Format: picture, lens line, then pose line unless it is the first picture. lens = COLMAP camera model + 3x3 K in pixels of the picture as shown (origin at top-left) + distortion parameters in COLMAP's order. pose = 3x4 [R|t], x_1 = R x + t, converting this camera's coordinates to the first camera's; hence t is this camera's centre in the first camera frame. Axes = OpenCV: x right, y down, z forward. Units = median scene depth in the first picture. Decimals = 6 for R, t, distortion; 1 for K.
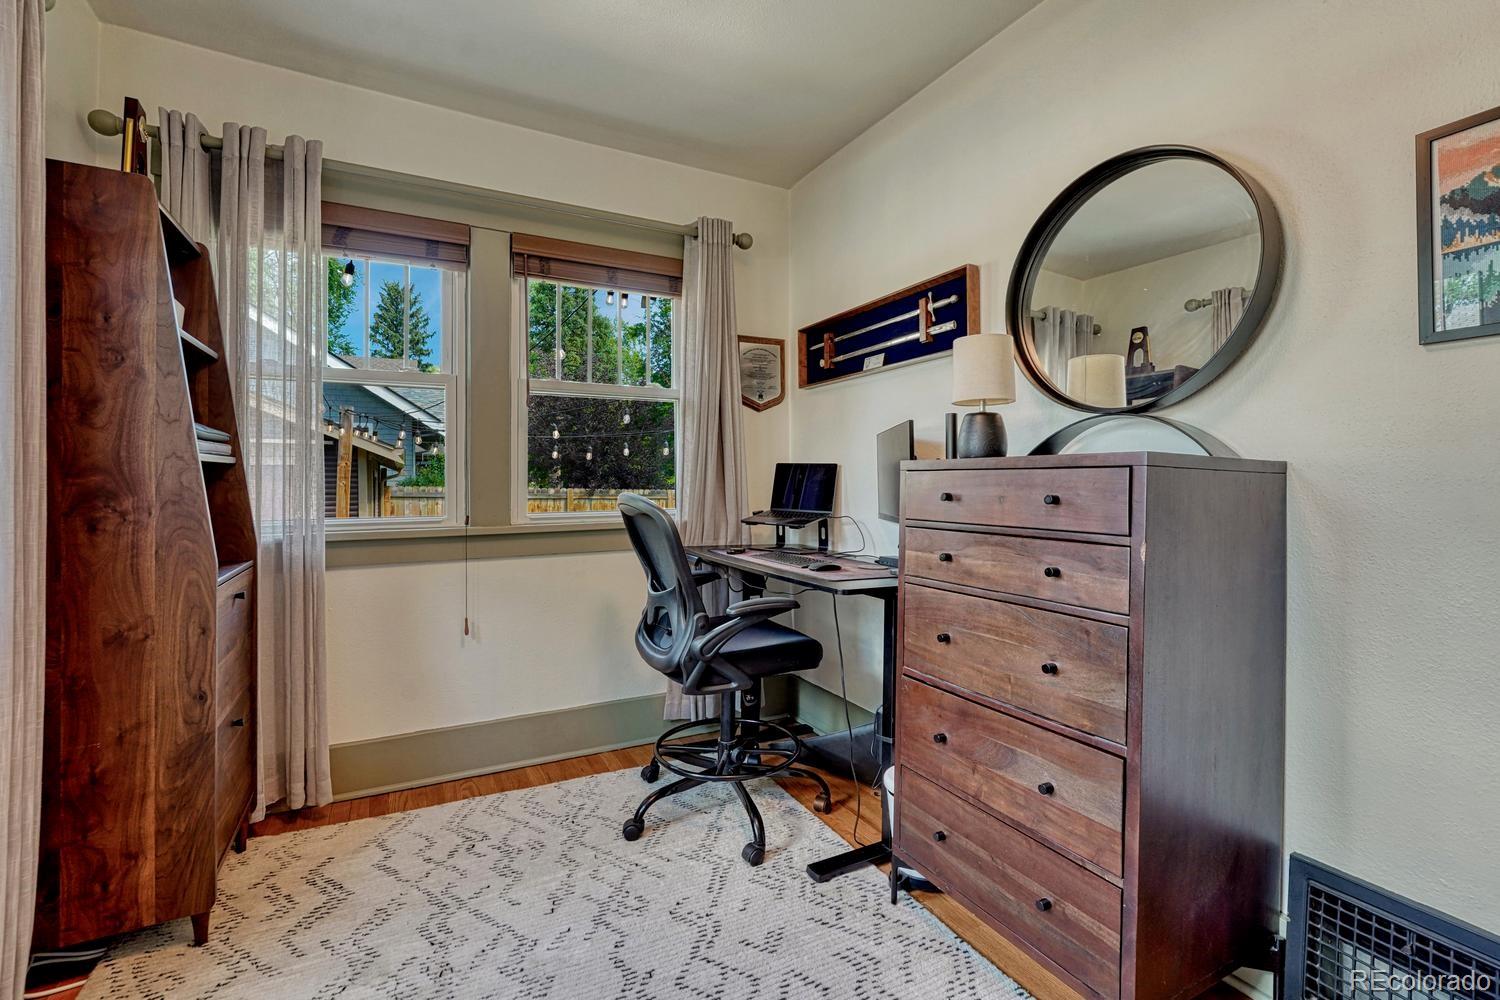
lens RADIAL K [[638.8, 0, 770.4], [0, 638.8, 473.8], [0, 0, 1]] dist [-0.006383, 0.001360]
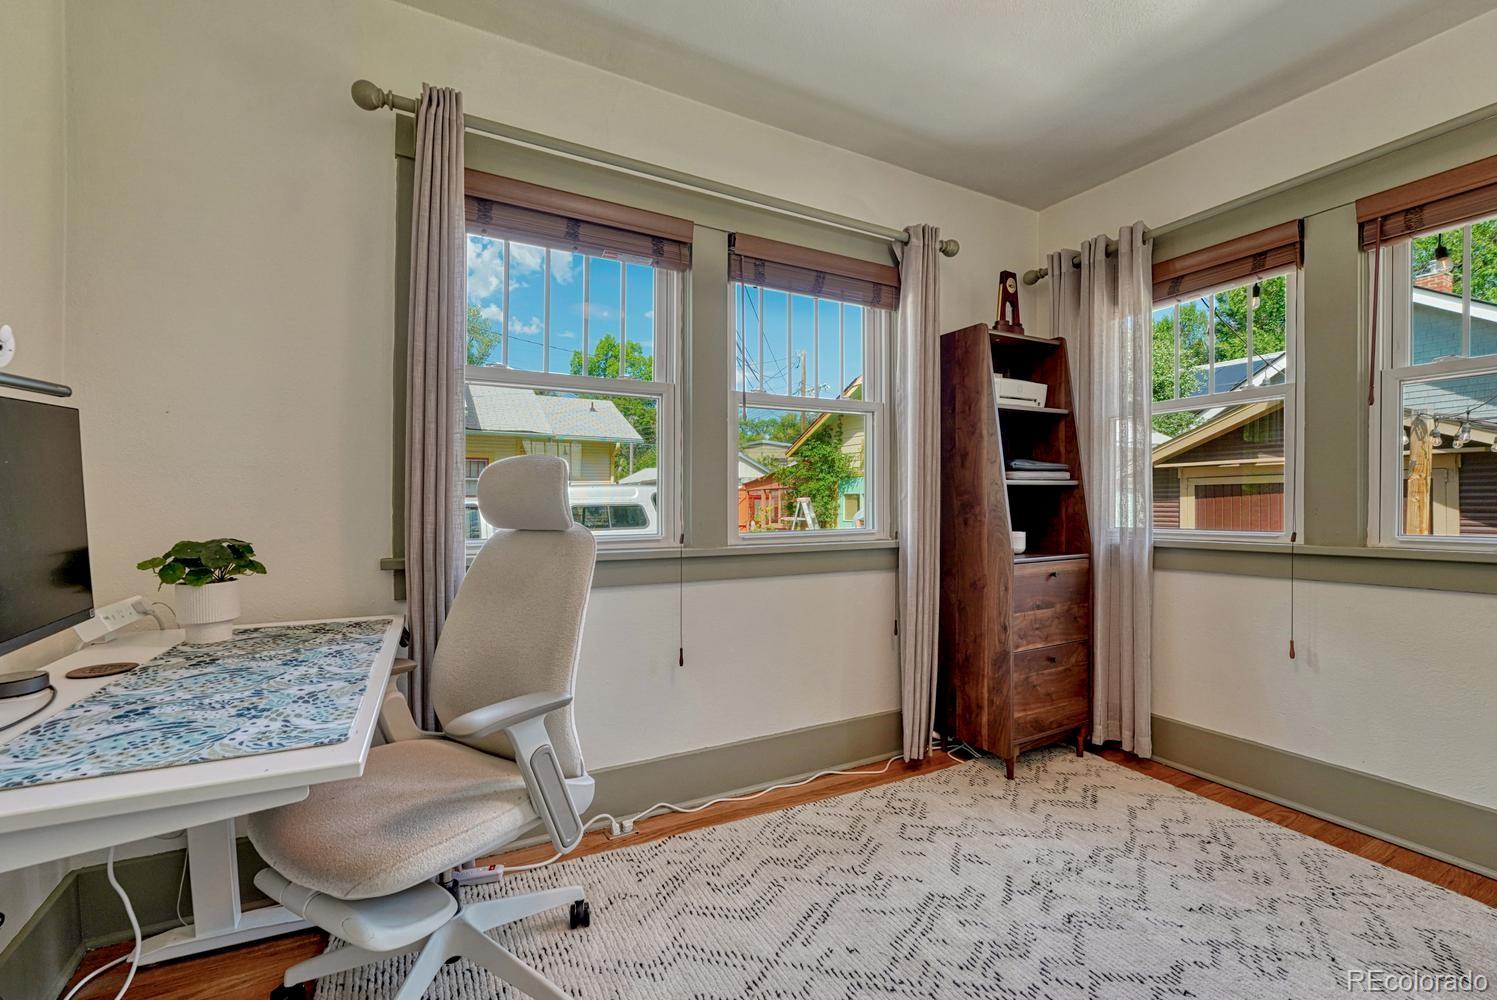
lens RADIAL K [[637.5, 0, 757.3], [0, 637.5, 504.4], [0, 0, 1]] dist [-0.006383, 0.001360]
pose [[0.043742, 0.004408, -0.999033, 0.556839], [0.017229, 0.999838, 0.005166, 0.007631], [0.998894, -0.017438, 0.043659, 0.222678]]
